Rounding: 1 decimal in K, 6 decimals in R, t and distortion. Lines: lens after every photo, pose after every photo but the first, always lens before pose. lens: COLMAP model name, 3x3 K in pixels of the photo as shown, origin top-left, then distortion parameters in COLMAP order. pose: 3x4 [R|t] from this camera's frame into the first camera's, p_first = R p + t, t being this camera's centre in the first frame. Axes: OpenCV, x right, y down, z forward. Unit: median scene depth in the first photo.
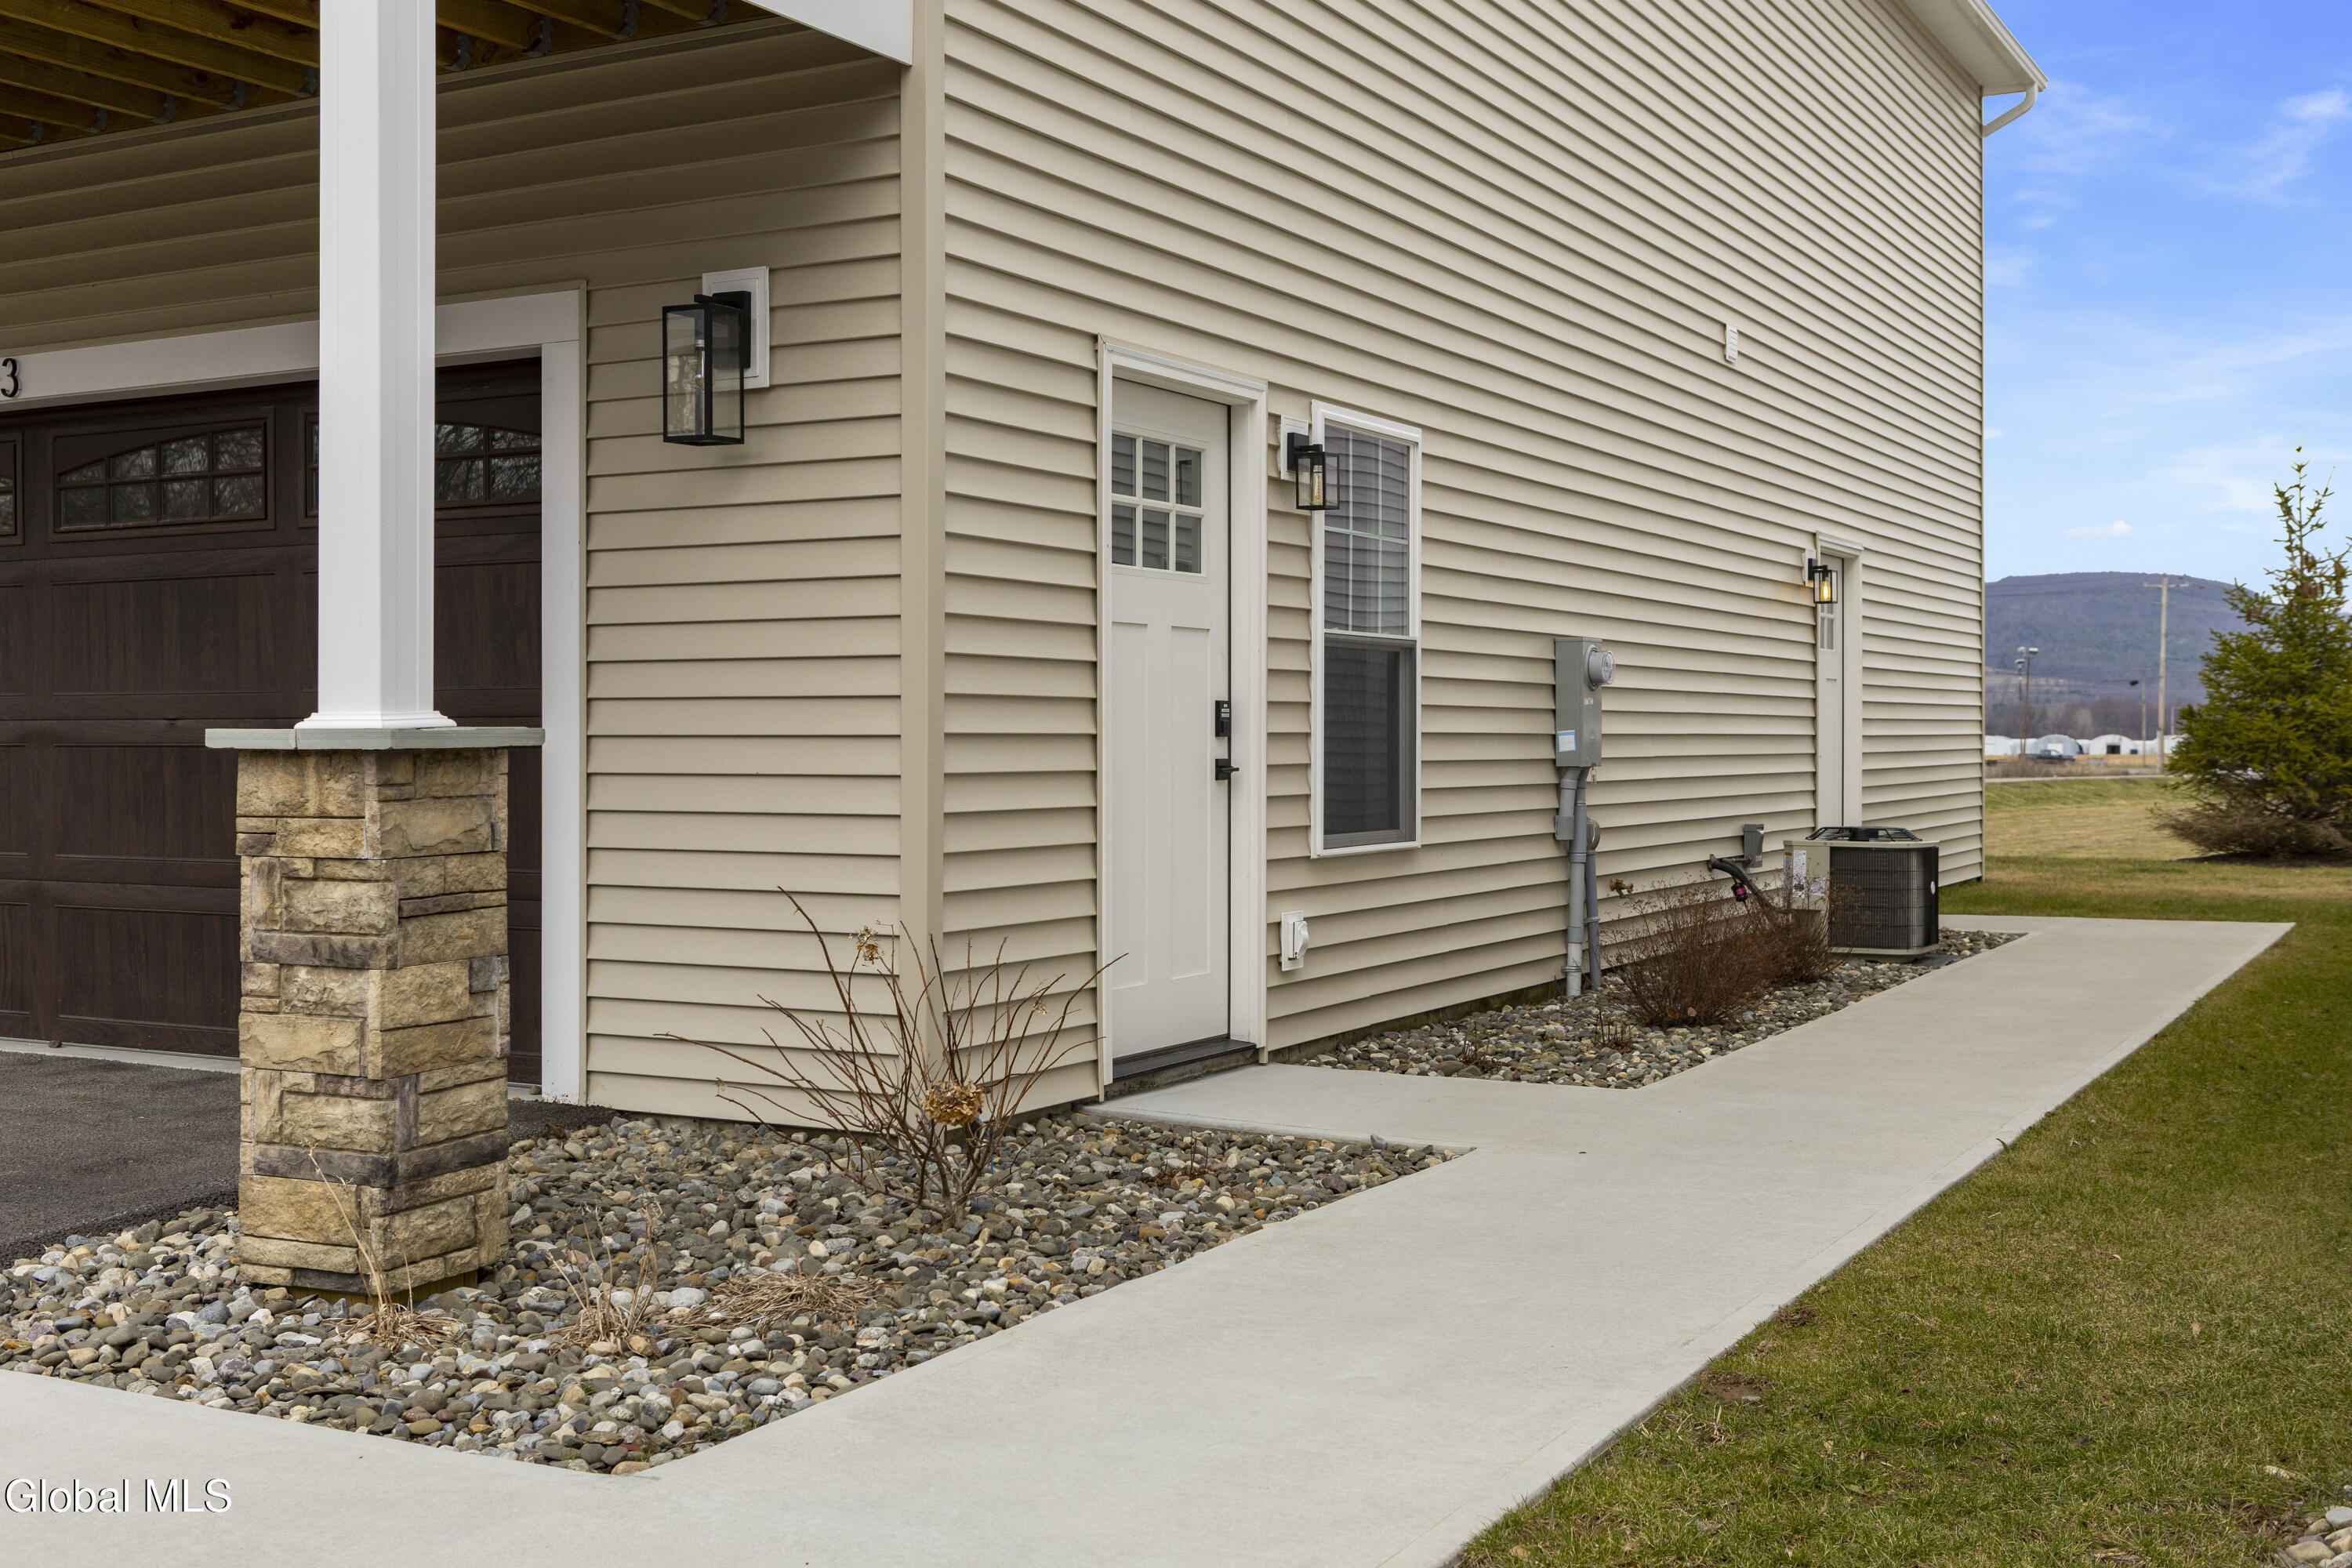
lens RADIAL K [[2700.2, 0, 1176.0], [0, 2700.2, 784.0], [0, 0, 1]] dist [0.010030, 0.010193]
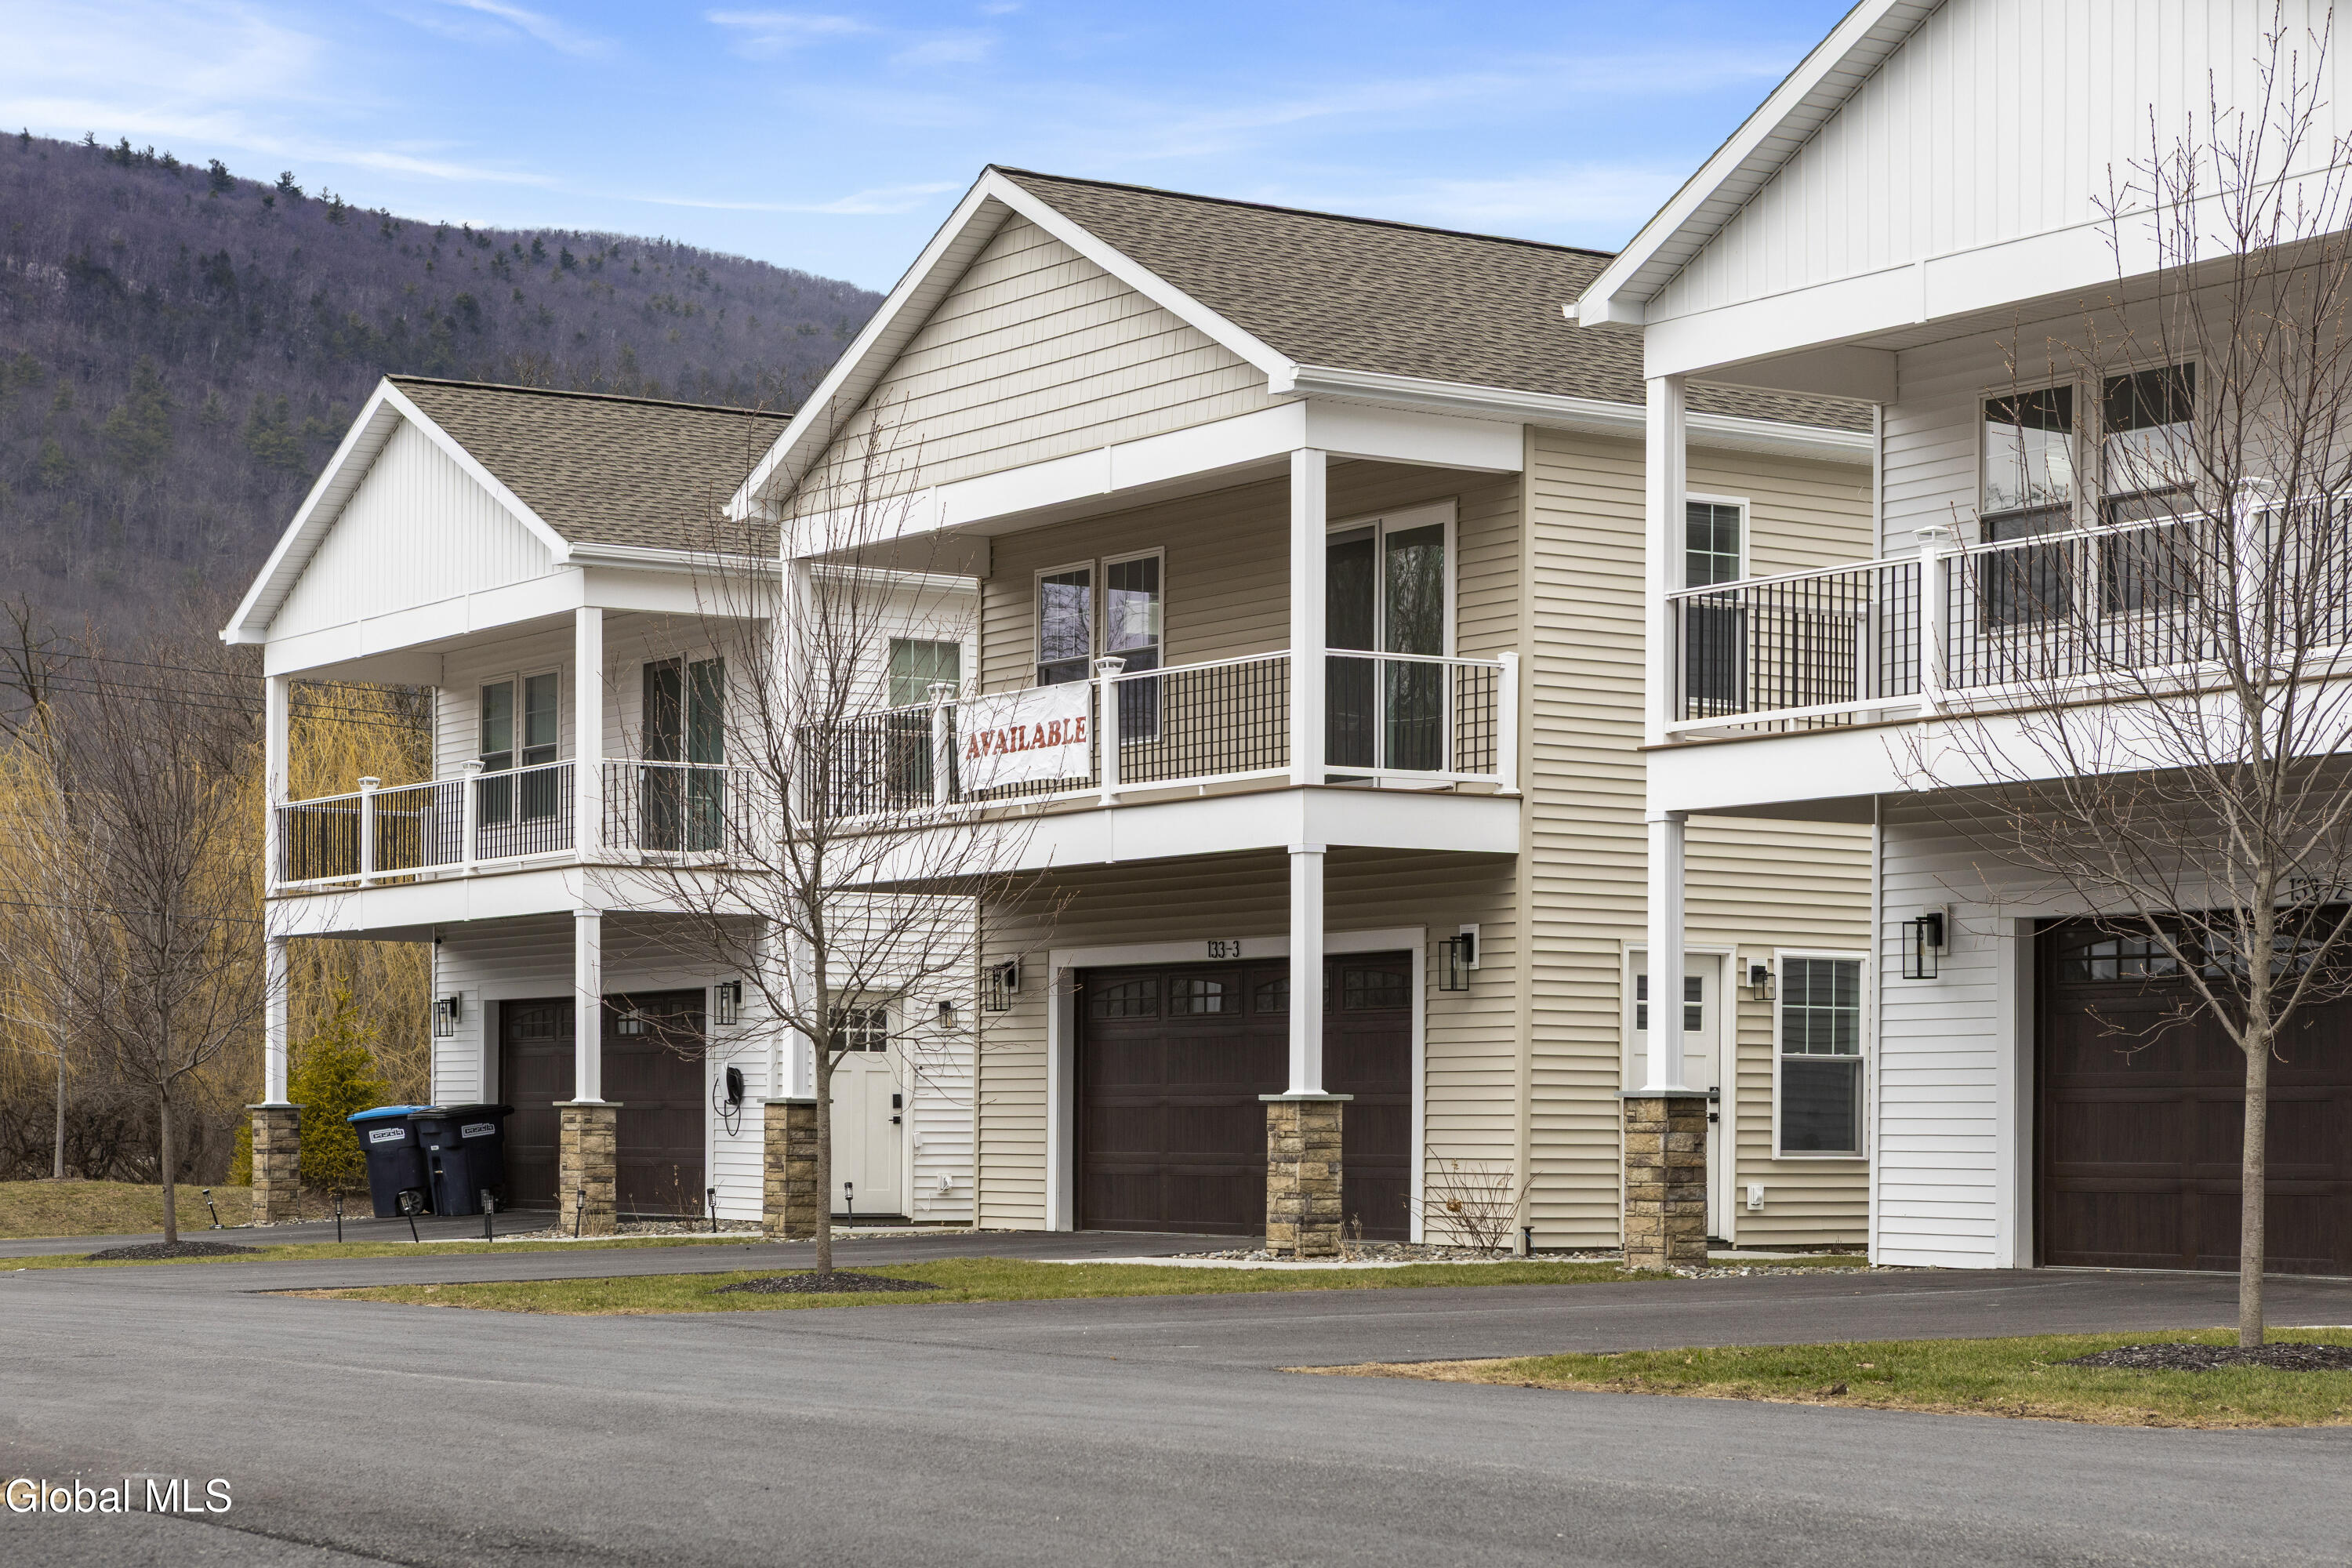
lens RADIAL K [[5477.8, 0, 1176.0], [0, 5477.8, 784.0], [0, 0, 1]] dist [-0.029981, -0.086016]
pose [[0.898734, -0.021481, -0.437967, 2.604454], [-0.015860, 0.996553, -0.081424, 0.154521], [0.438206, 0.080125, 0.895296, -5.316735]]
